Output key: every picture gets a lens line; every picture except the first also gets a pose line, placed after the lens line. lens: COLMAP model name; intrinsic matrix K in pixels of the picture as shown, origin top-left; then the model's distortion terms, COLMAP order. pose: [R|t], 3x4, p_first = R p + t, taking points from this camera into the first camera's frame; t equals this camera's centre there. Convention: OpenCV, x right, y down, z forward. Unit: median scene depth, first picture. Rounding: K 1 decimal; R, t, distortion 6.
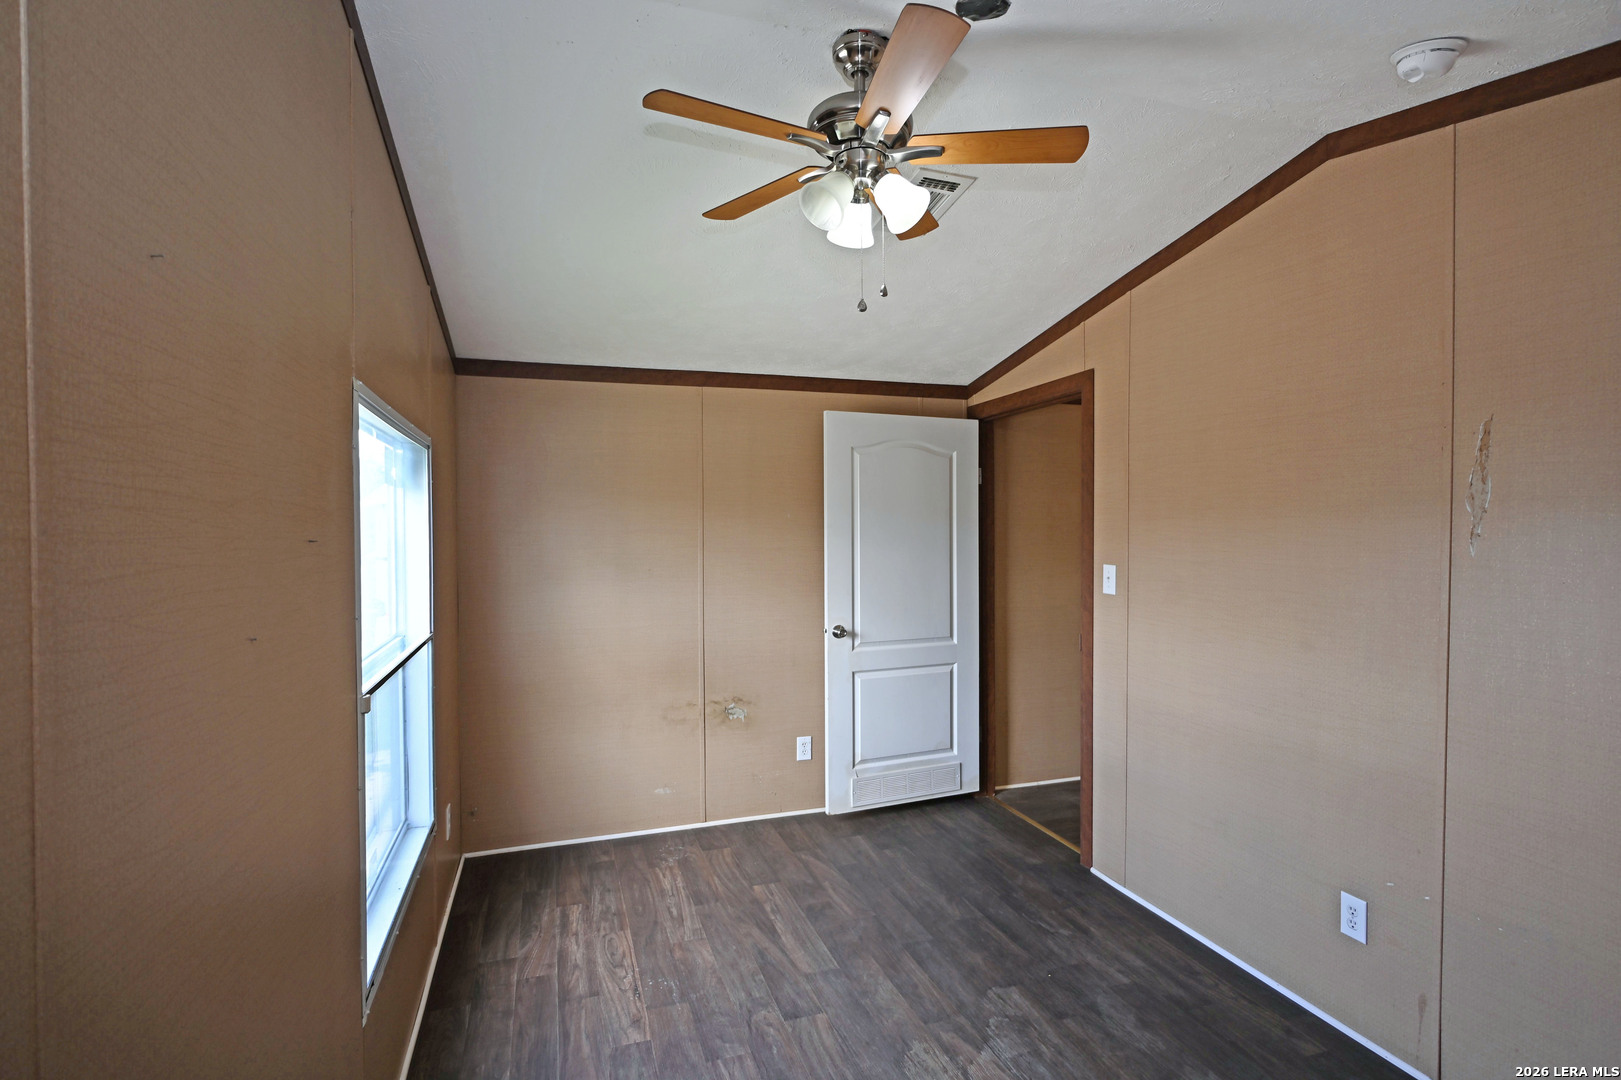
lens RADIAL K [[791.6, 0, 793.9], [0, 791.6, 542.2], [0, 0, 1]] dist [-0.003316, 0.000015]
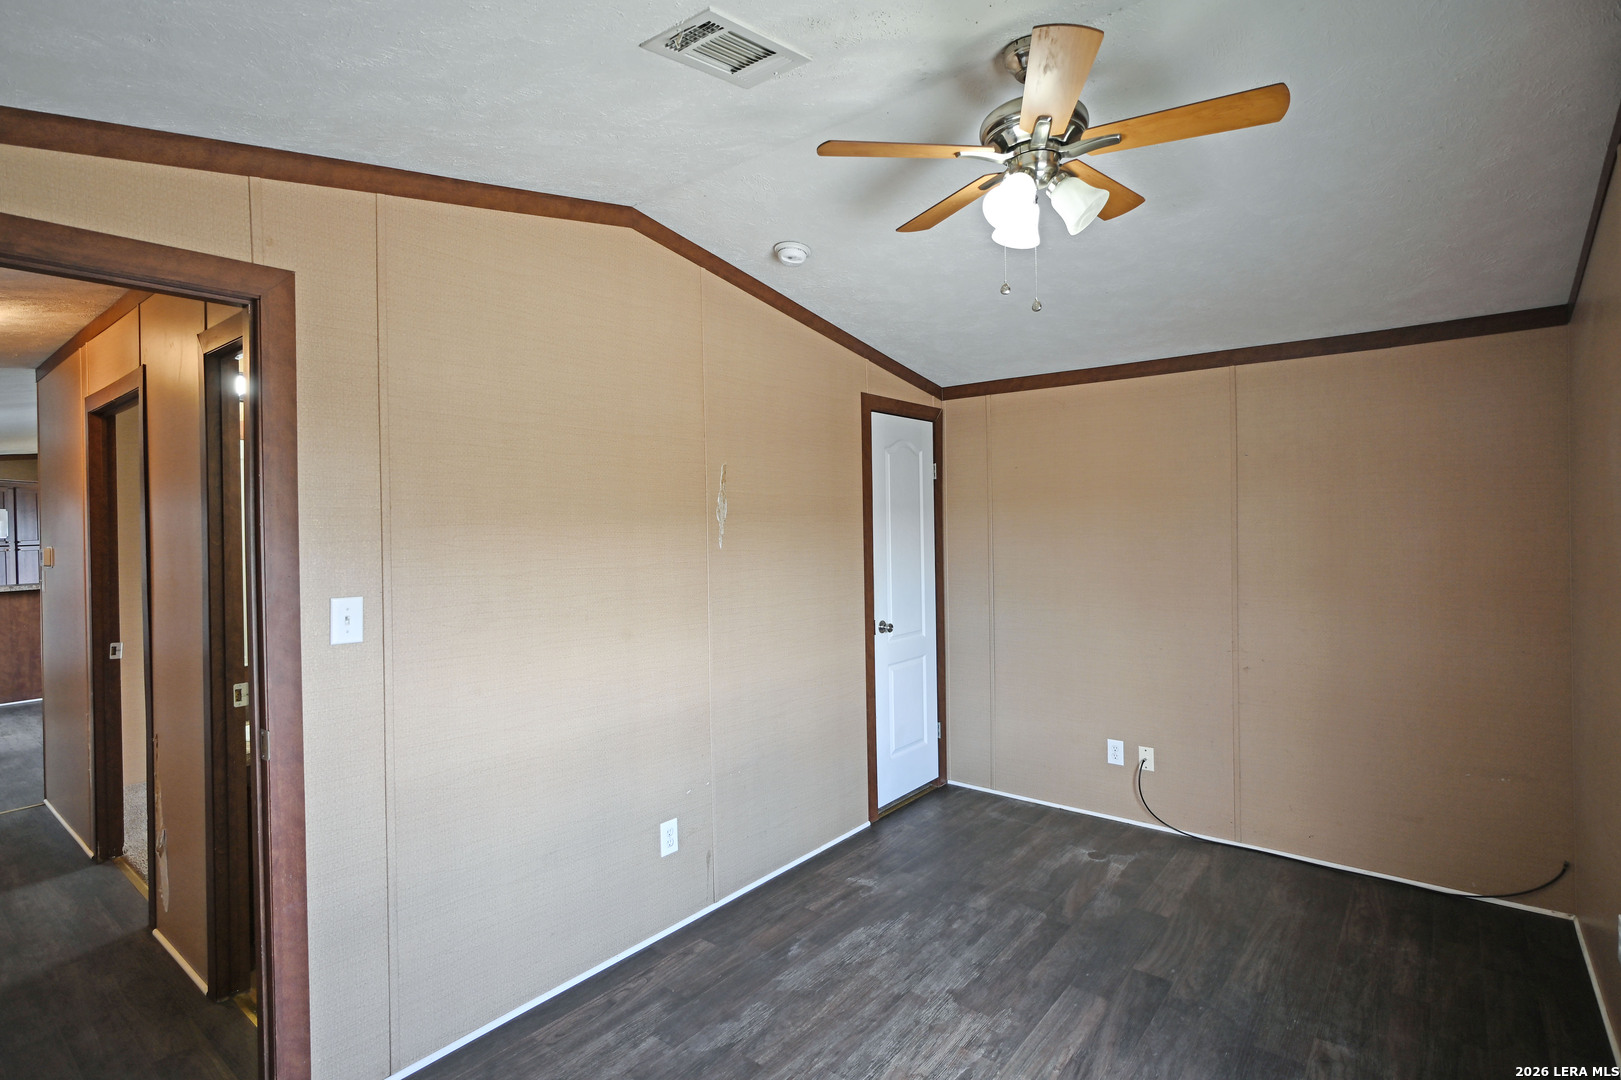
lens RADIAL K [[791.6, 0, 793.9], [0, 791.6, 542.2], [0, 0, 1]] dist [-0.003316, 0.000015]
pose [[-0.550548, 0.007299, 0.834772, -0.472749], [0.043123, 0.998875, 0.019706, -0.018690], [-0.833689, 0.046847, -0.550244, 1.511219]]
